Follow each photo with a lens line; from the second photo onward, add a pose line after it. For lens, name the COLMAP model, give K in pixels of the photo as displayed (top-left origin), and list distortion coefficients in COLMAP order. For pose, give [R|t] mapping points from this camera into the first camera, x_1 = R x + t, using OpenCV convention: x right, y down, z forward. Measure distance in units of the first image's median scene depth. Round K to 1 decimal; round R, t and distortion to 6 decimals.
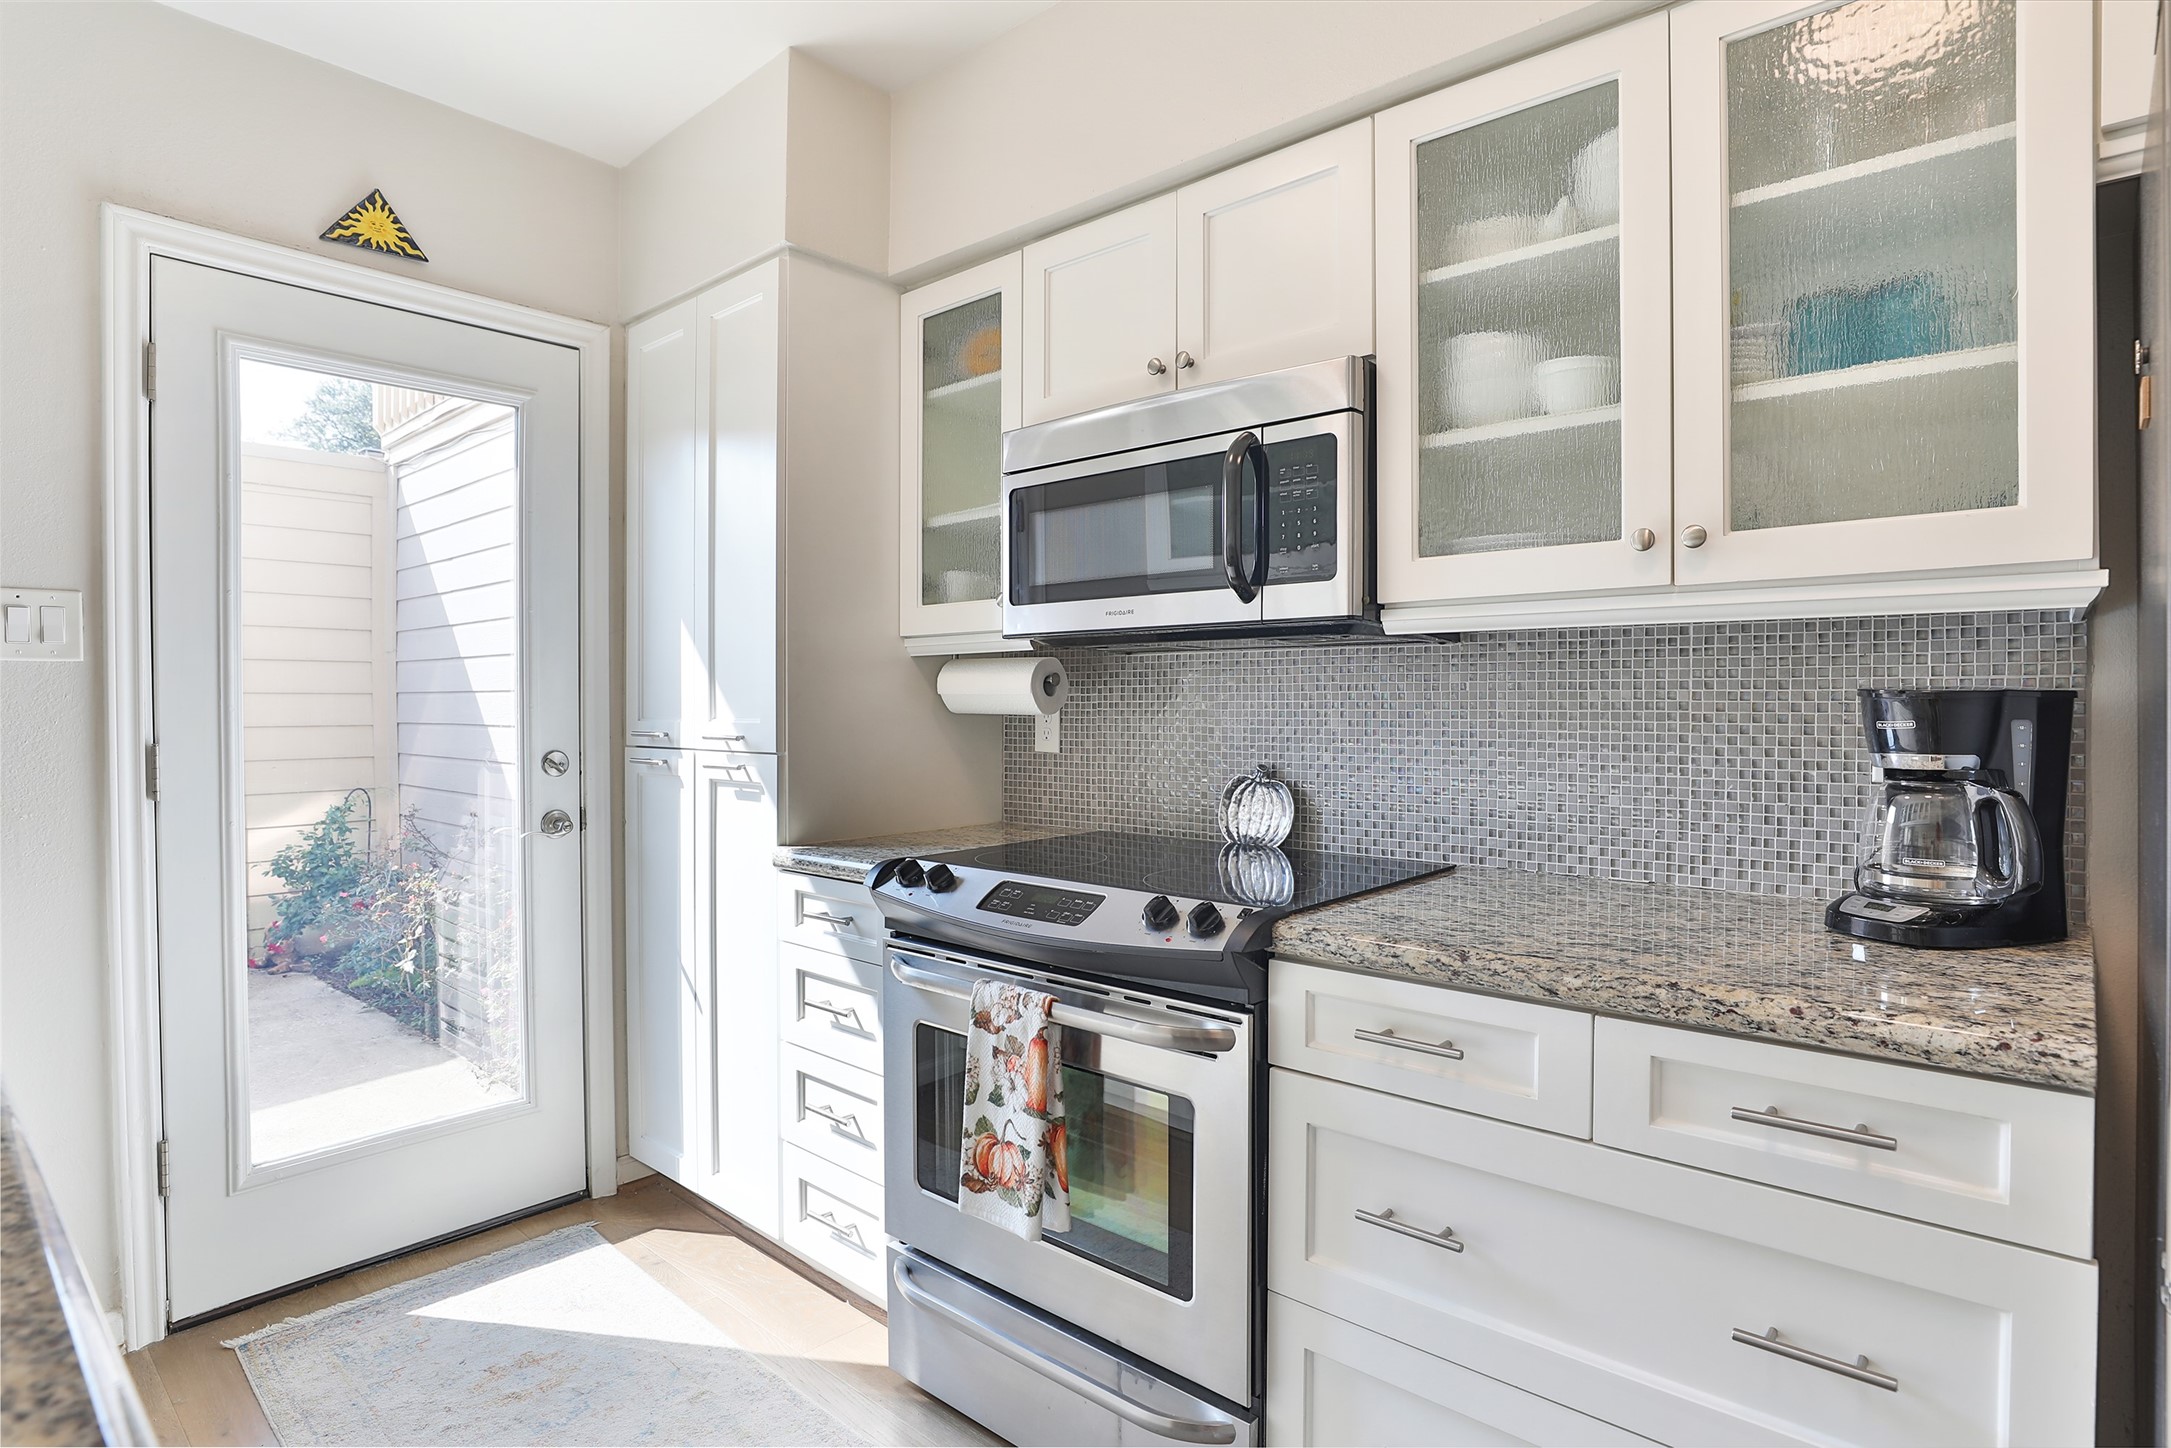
lens RADIAL K [[1130.2, 0, 1085.5], [0, 1130.2, 724.0], [0, 0, 1]] dist [-0.038083, 0.011859]
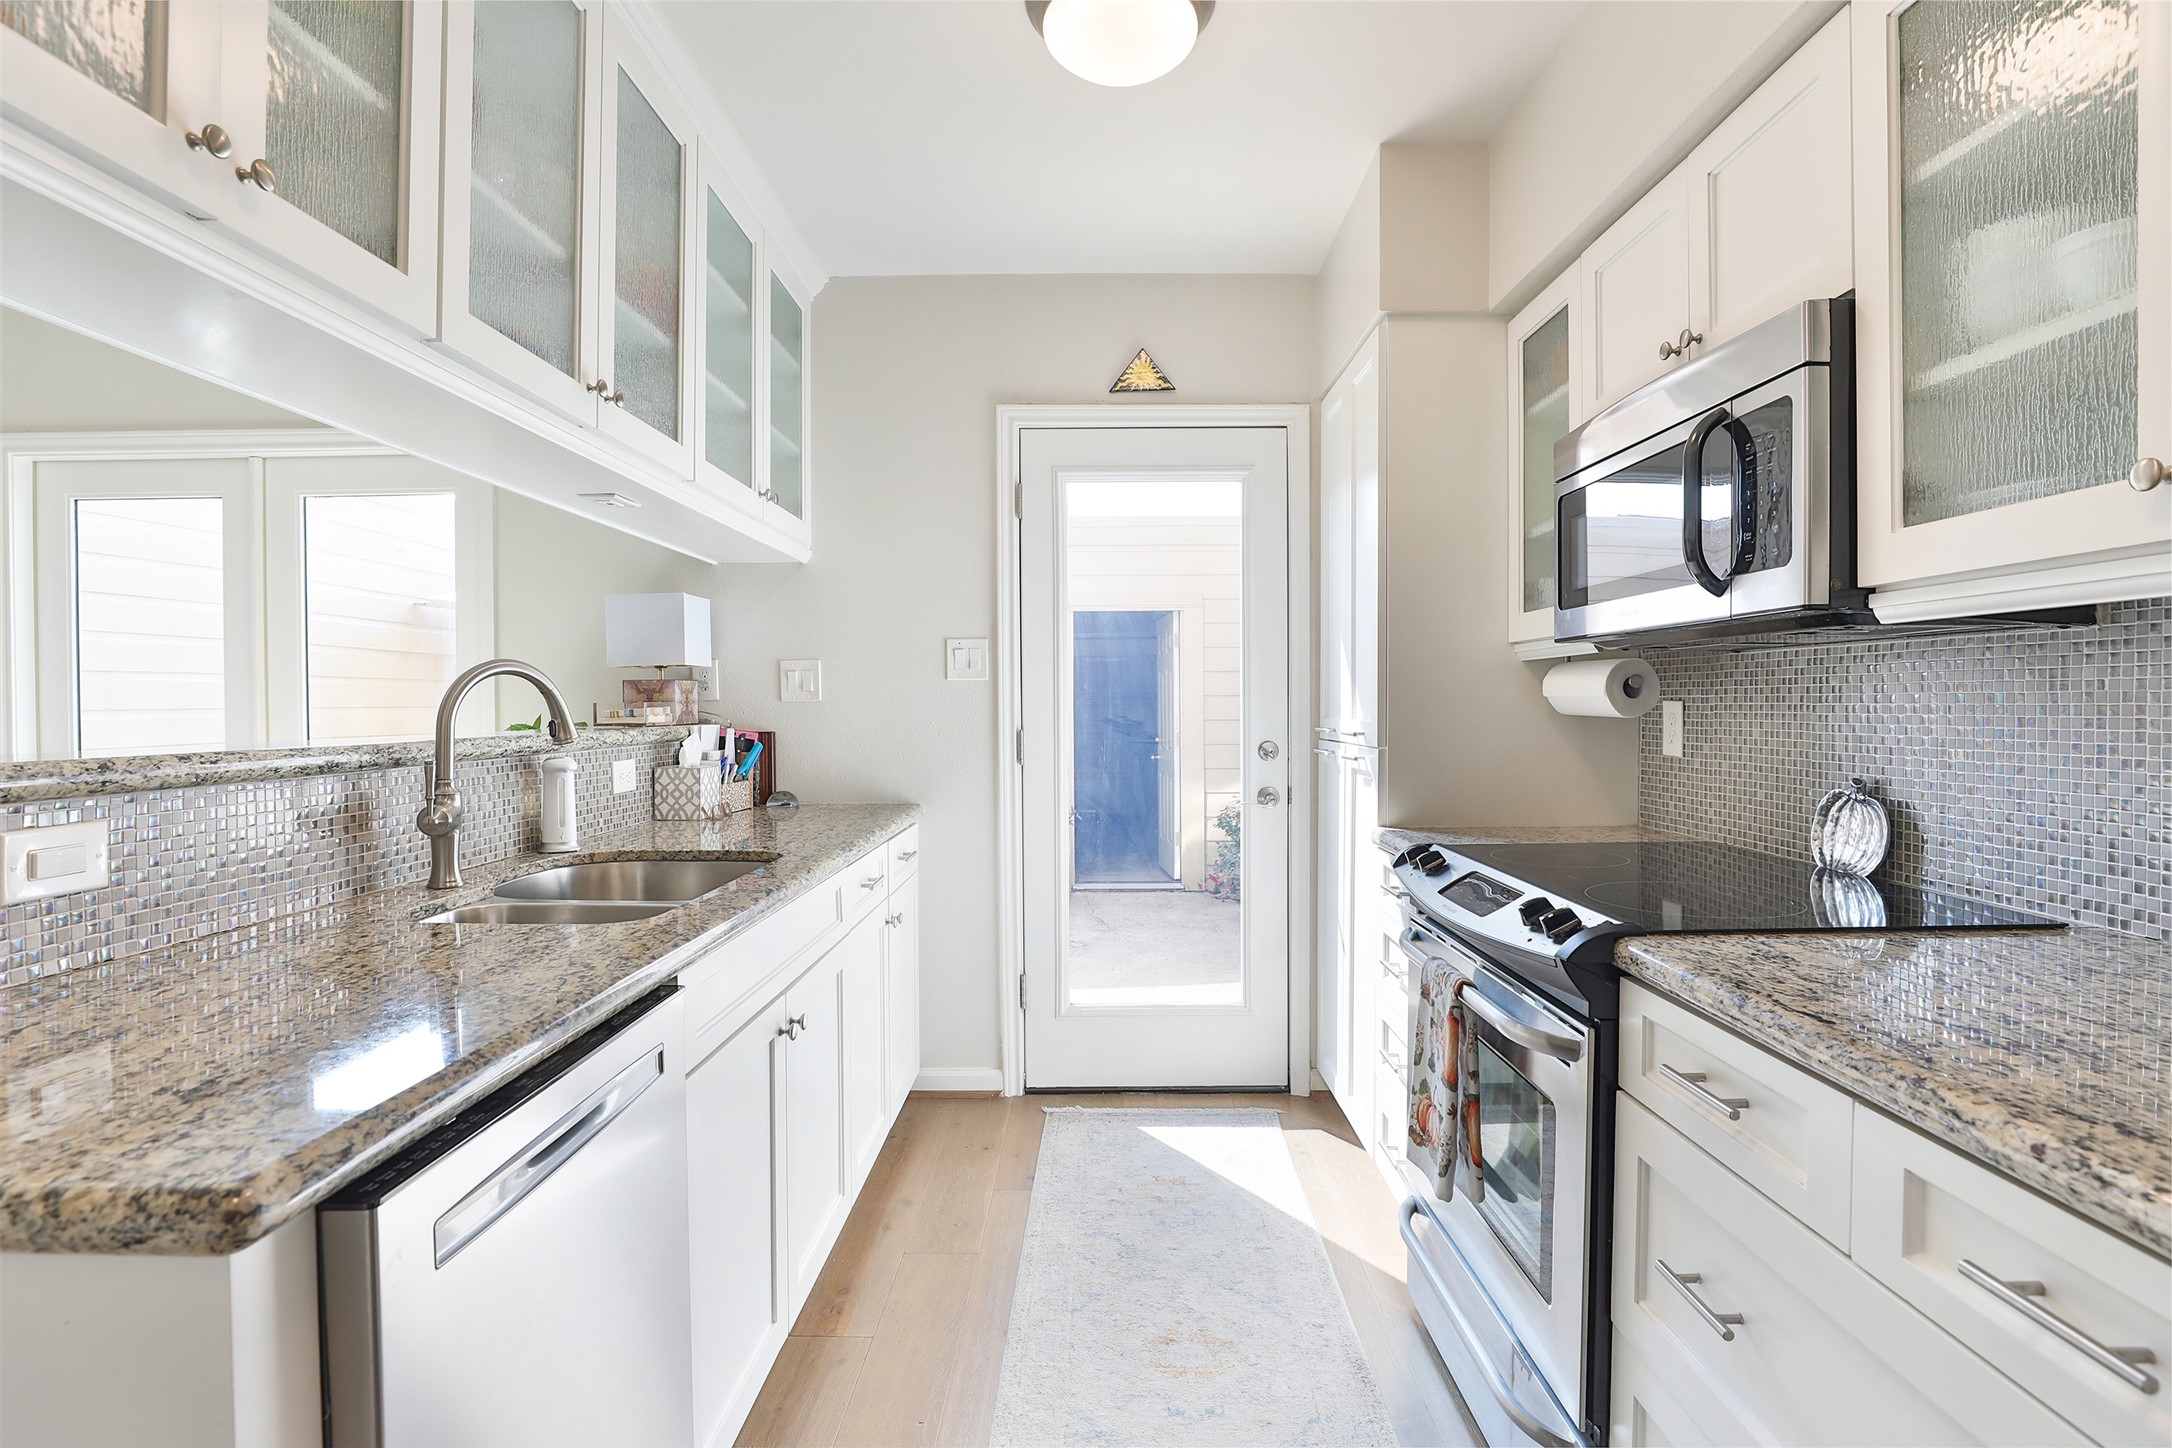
lens RADIAL K [[1043.0, 0, 1086.0], [0, 1043.0, 724.0], [0, 0, 1]] dist [-0.051743, 0.020623]
pose [[0.657219, 0.015036, -0.753550, 0.368425], [-0.012587, 0.999881, 0.008973, -0.004720], [0.753594, 0.003587, 0.657330, 0.063464]]
